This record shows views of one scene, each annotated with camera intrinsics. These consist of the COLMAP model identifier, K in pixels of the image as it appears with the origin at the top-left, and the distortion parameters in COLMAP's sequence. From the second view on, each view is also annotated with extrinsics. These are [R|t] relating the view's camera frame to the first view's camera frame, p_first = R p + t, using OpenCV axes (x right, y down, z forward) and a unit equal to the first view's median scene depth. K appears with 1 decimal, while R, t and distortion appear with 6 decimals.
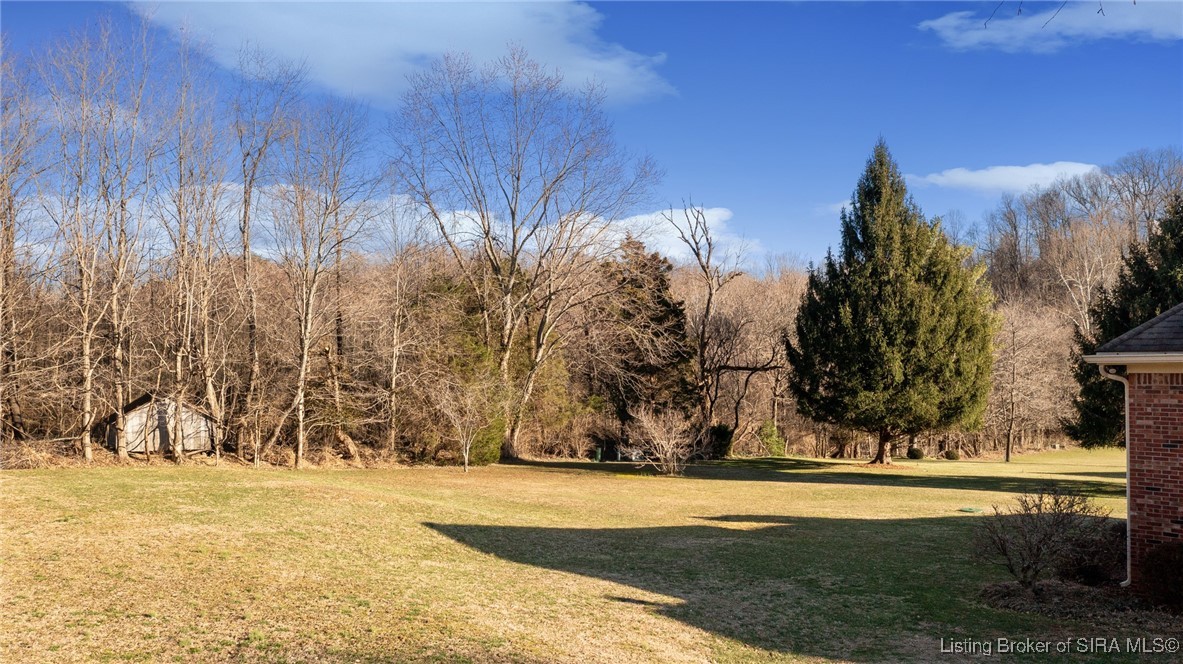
lens RADIAL K [[948.3, 0, 590.1], [0, 948.3, 344.1], [0, 0, 1]] dist [-0.011747, -0.001964]
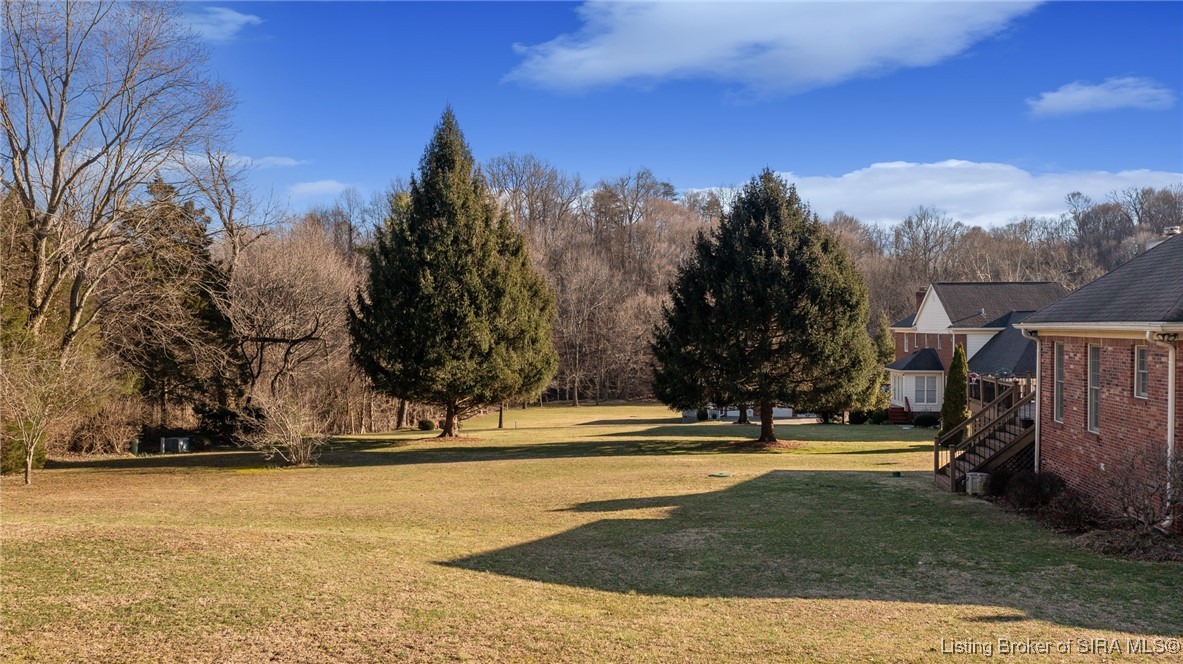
lens RADIAL K [[948.3, 0, 584.2], [0, 948.3, 322.1], [0, 0, 1]] dist [-0.011747, -0.001964]
pose [[0.780838, 0.011983, 0.624619, -0.201170], [-0.015277, 0.999883, -0.000085, 0.005977], [-0.624547, -0.009476, 0.780930, 0.151881]]
